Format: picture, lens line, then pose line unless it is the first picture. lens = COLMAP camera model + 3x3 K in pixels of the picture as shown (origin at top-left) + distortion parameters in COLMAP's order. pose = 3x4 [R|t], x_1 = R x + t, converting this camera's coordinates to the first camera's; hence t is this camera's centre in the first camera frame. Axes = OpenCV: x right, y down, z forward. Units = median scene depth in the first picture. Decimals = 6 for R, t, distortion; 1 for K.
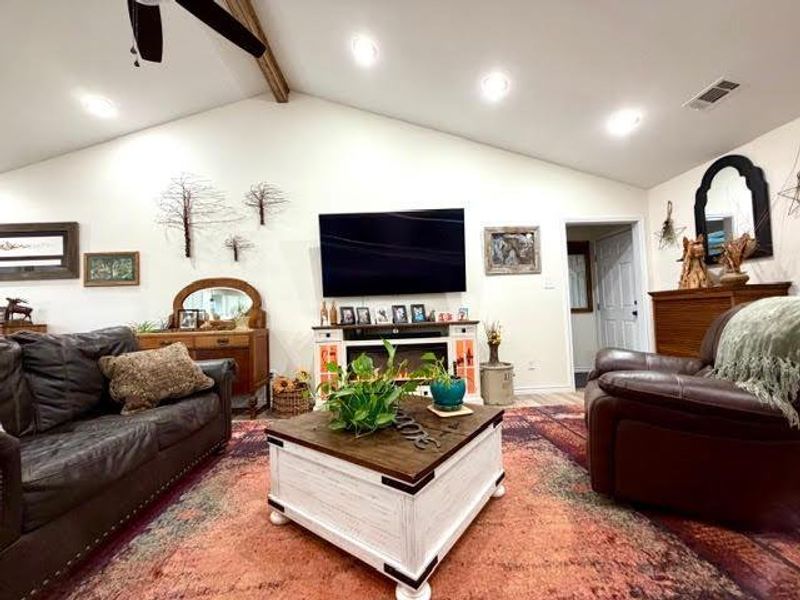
lens RADIAL K [[318.7, 0, 395.5], [0, 318.7, 301.7], [0, 0, 1]] dist [0.001986, -0.000796]
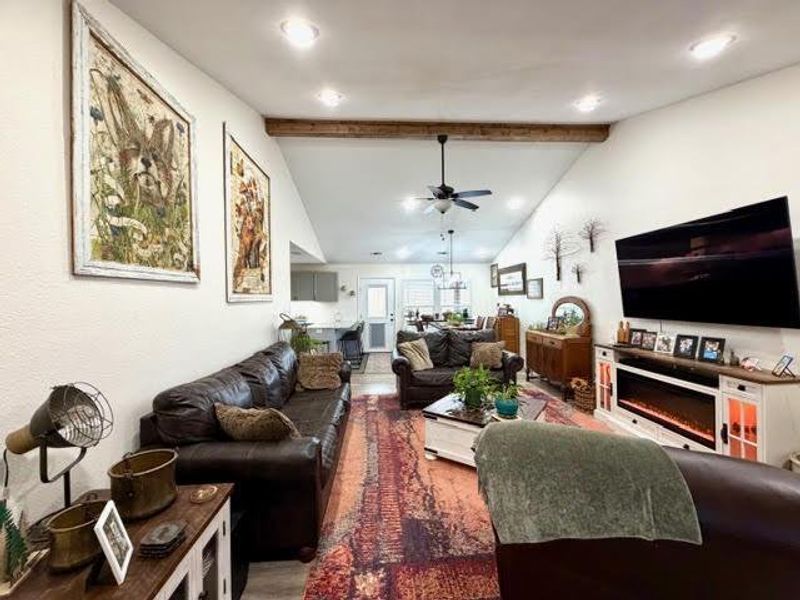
lens RADIAL K [[318.7, 0, 399.6], [0, 318.7, 300.4], [0, 0, 1]] dist [0.001986, -0.000796]
pose [[0.026571, 0.042578, -0.998740, 0.817644], [0.055705, 0.997477, 0.044006, -0.159504], [0.998094, -0.056804, 0.024133, 0.229265]]
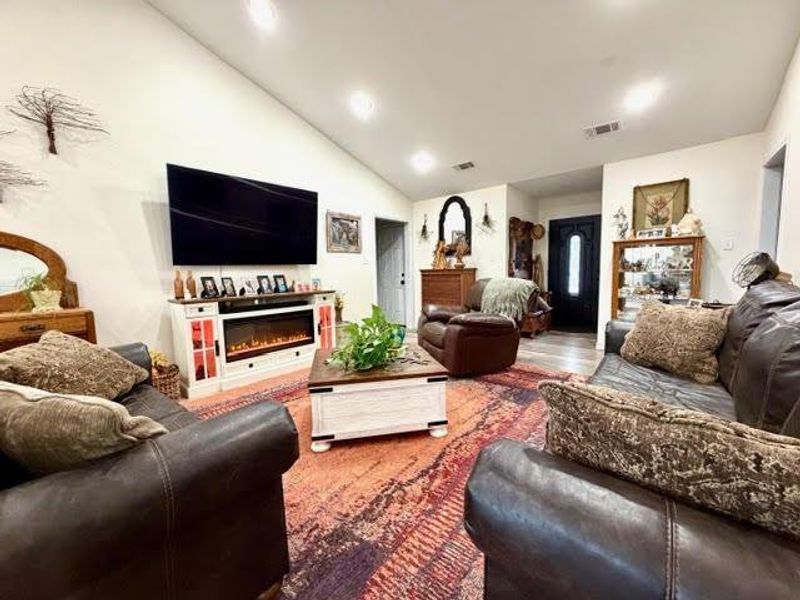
lens RADIAL K [[318.7, 0, 398.8], [0, 318.7, 302.5], [0, 0, 1]] dist [0.001986, -0.000796]
pose [[0.669398, -0.050271, 0.741201, -0.458452], [-0.029128, 0.995165, 0.093802, -0.013942], [-0.742332, -0.084381, 0.664697, -0.013179]]
